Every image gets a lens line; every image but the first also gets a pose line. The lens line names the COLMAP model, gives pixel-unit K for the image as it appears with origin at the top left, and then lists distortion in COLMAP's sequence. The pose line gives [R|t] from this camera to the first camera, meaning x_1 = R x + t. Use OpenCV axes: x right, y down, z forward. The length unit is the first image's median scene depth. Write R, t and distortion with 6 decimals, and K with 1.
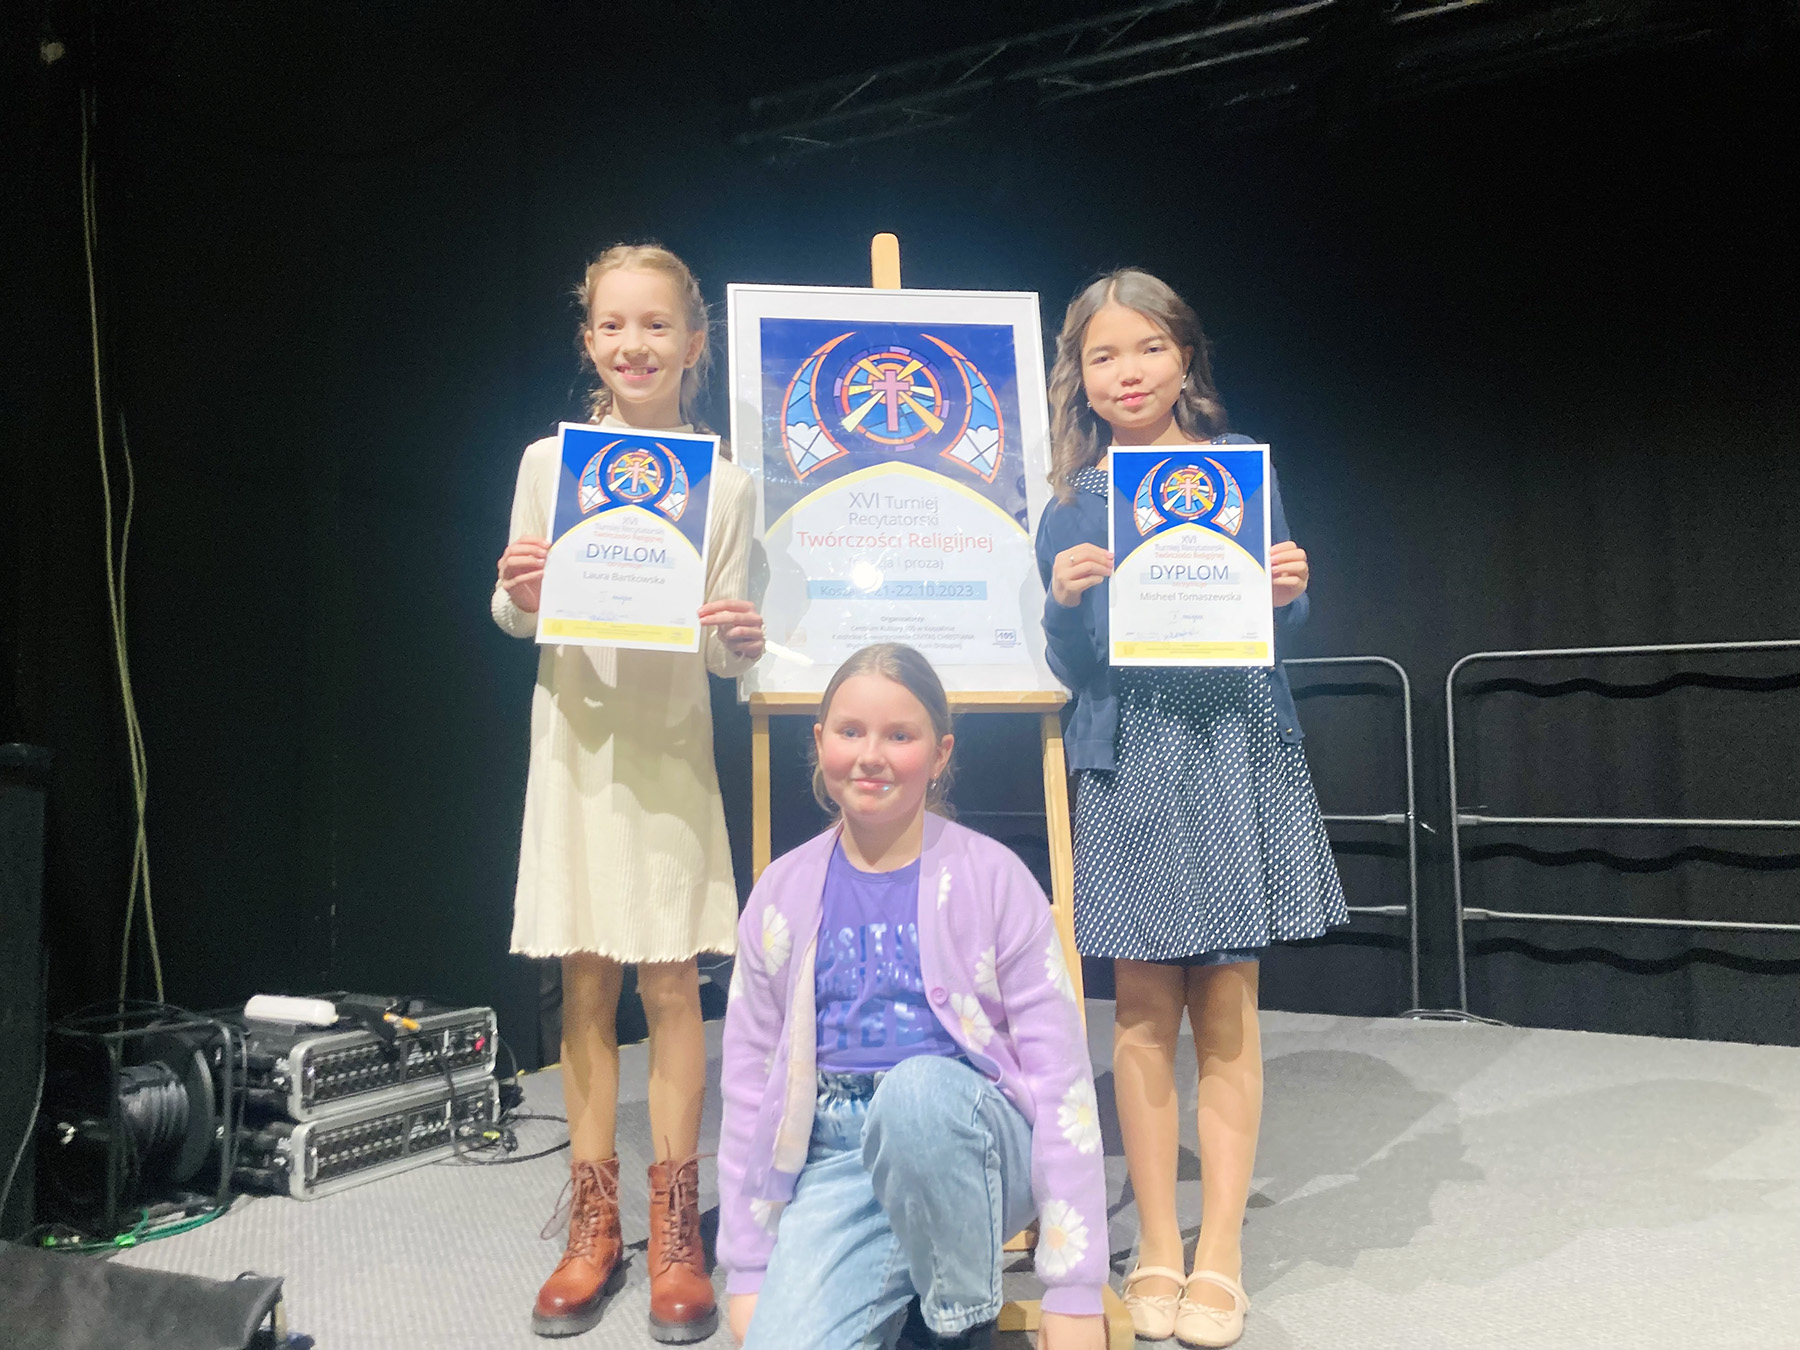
lens RADIAL K [[1473.1, 0, 936.3], [0, 1473.1, 708.6], [0, 0, 1]] dist [0.071172, -0.149861]
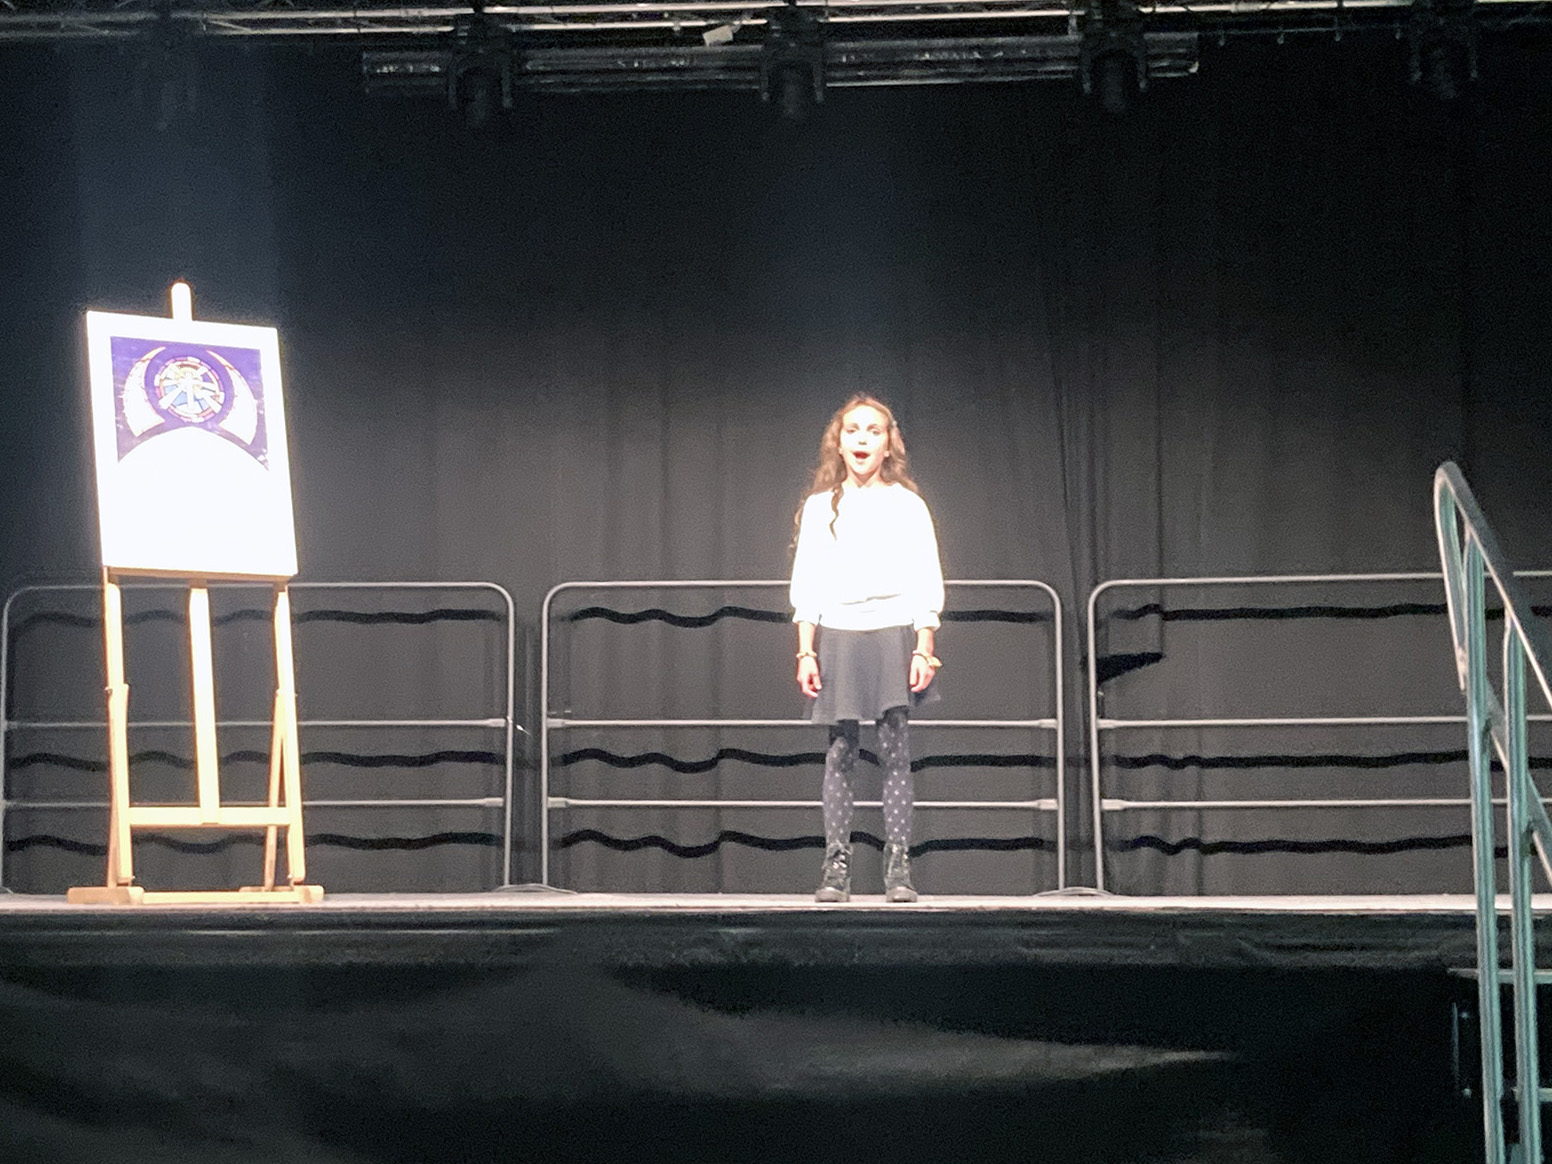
lens RADIAL K [[2824.0, 0, 723.9], [0, 2824.0, 575.5], [0, 0, 1]] dist [0.025963, -0.238201]
pose [[0.938967, 0.048228, 0.340609, -0.535200], [-0.027190, 0.997431, -0.066276, 0.192515], [-0.342931, 0.052970, 0.937866, -2.164546]]
